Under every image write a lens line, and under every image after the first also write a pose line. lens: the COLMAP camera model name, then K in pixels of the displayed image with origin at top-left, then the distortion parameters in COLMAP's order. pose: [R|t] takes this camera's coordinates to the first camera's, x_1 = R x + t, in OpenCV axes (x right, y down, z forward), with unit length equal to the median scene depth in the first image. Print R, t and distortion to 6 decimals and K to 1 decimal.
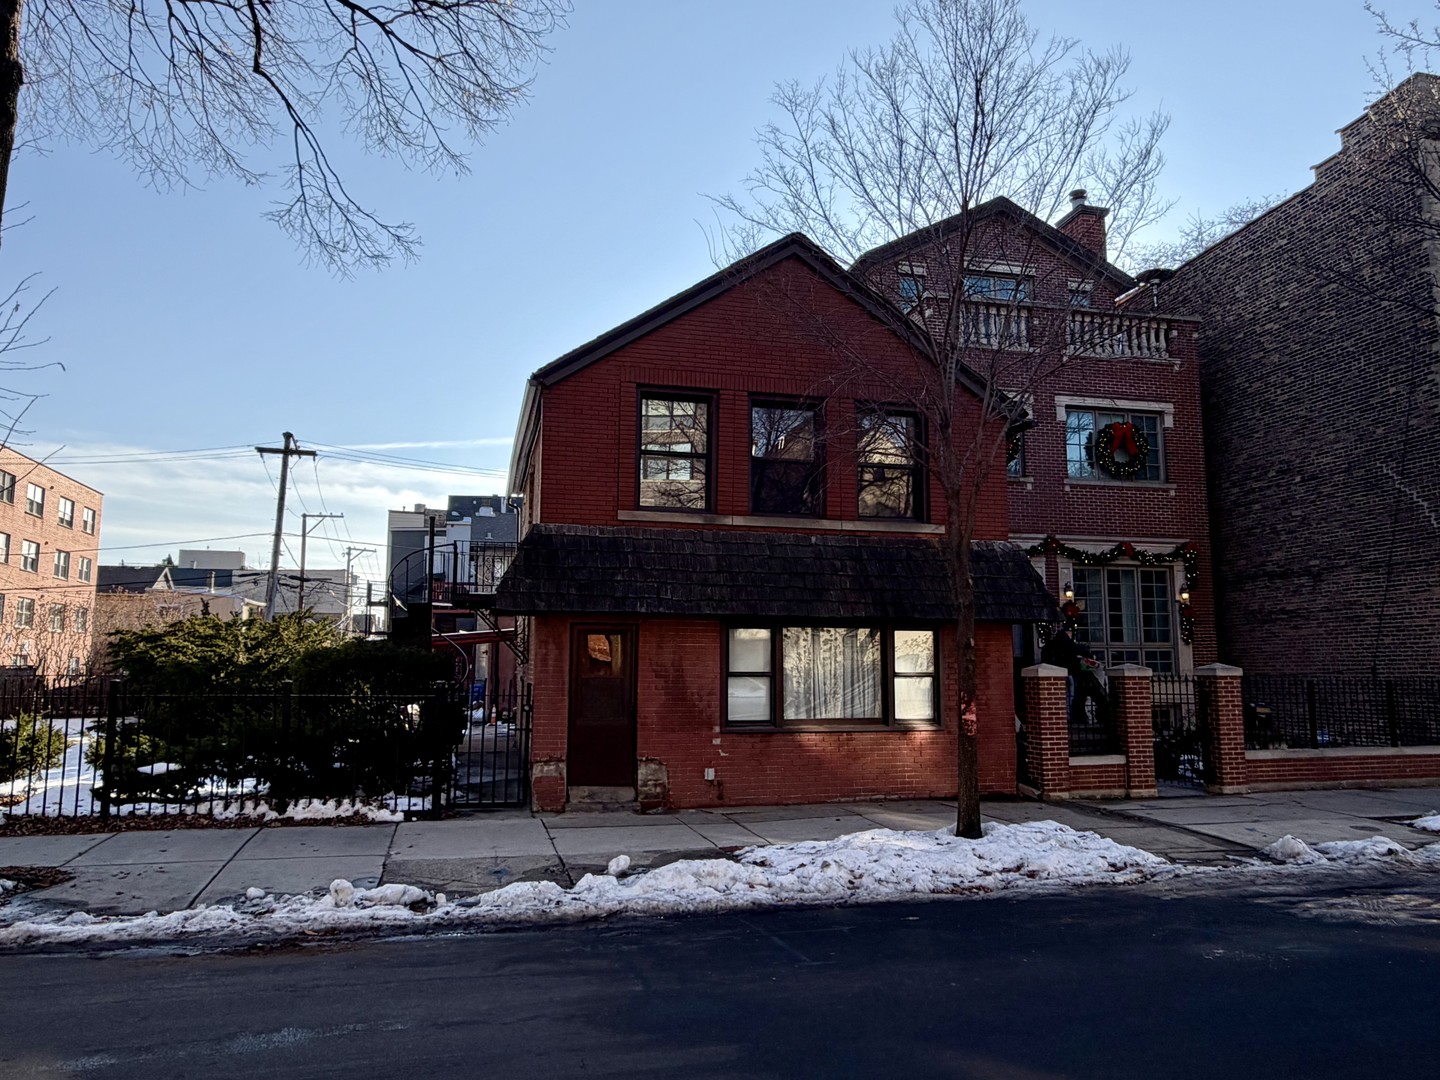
lens RADIAL K [[996.9, 0, 711.5], [0, 996.9, 542.3], [0, 0, 1]] dist [-0.000018, 0.000014]
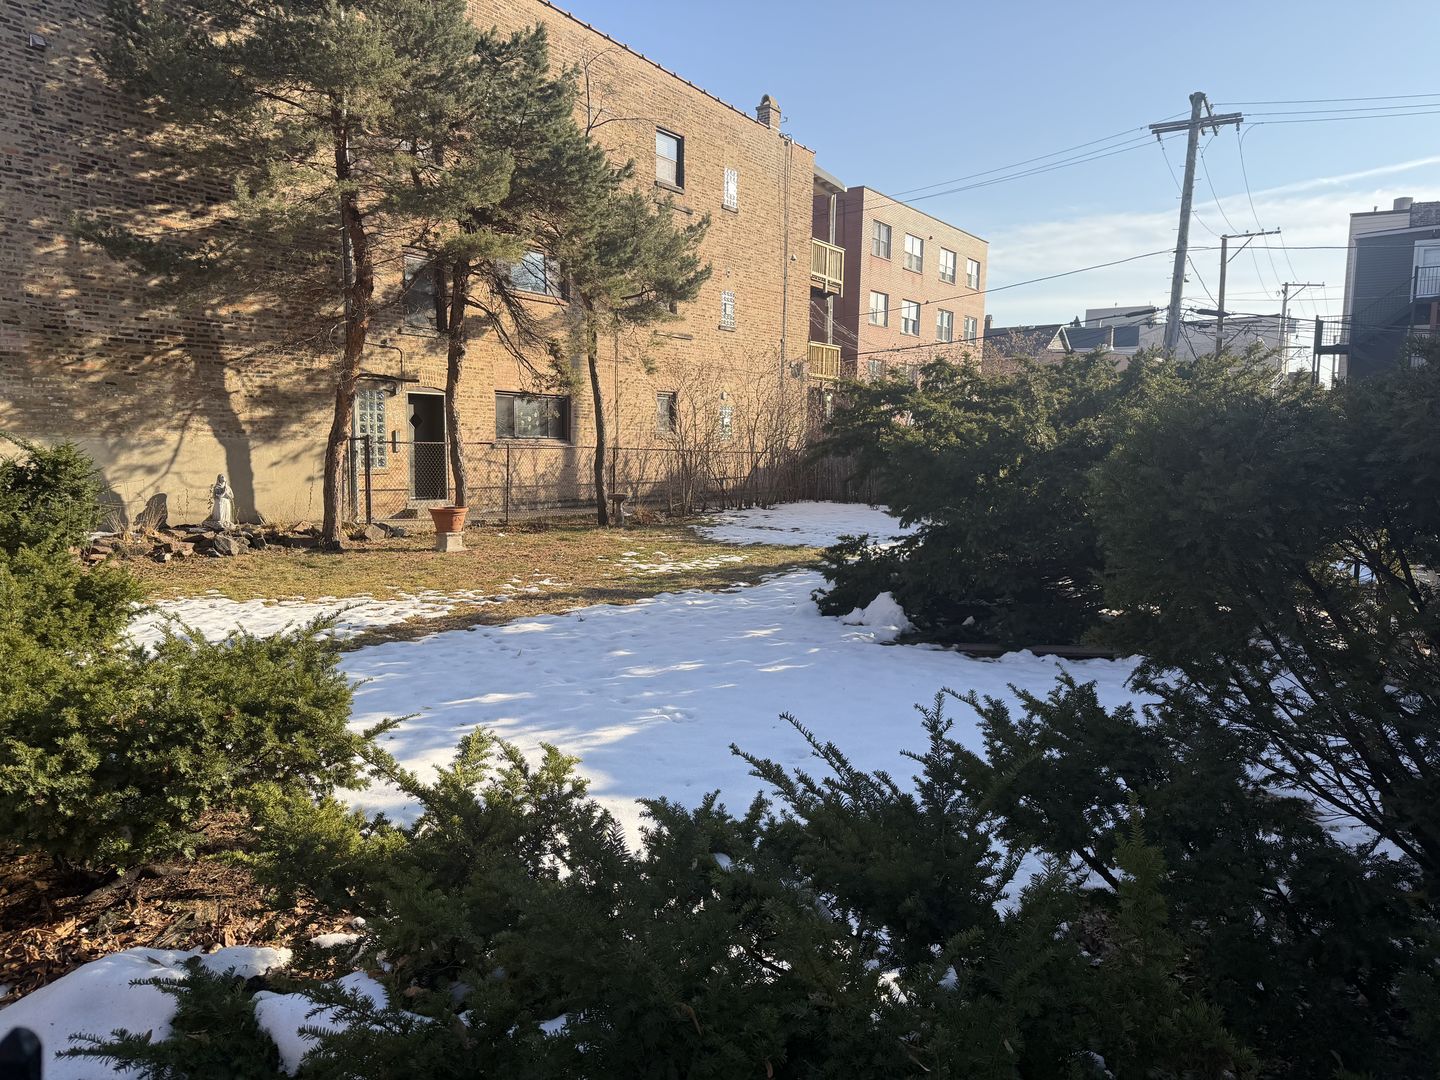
lens RADIAL K [[979.9, 0, 720.9], [0, 979.9, 544.1], [0, 0, 1]] dist [0.155488, -0.260001]
pose [[0.658734, 0.089478, -0.747036, -0.332005], [0.086111, 0.977412, 0.193005, 0.093631], [0.747432, -0.191467, 0.636150, 0.860976]]
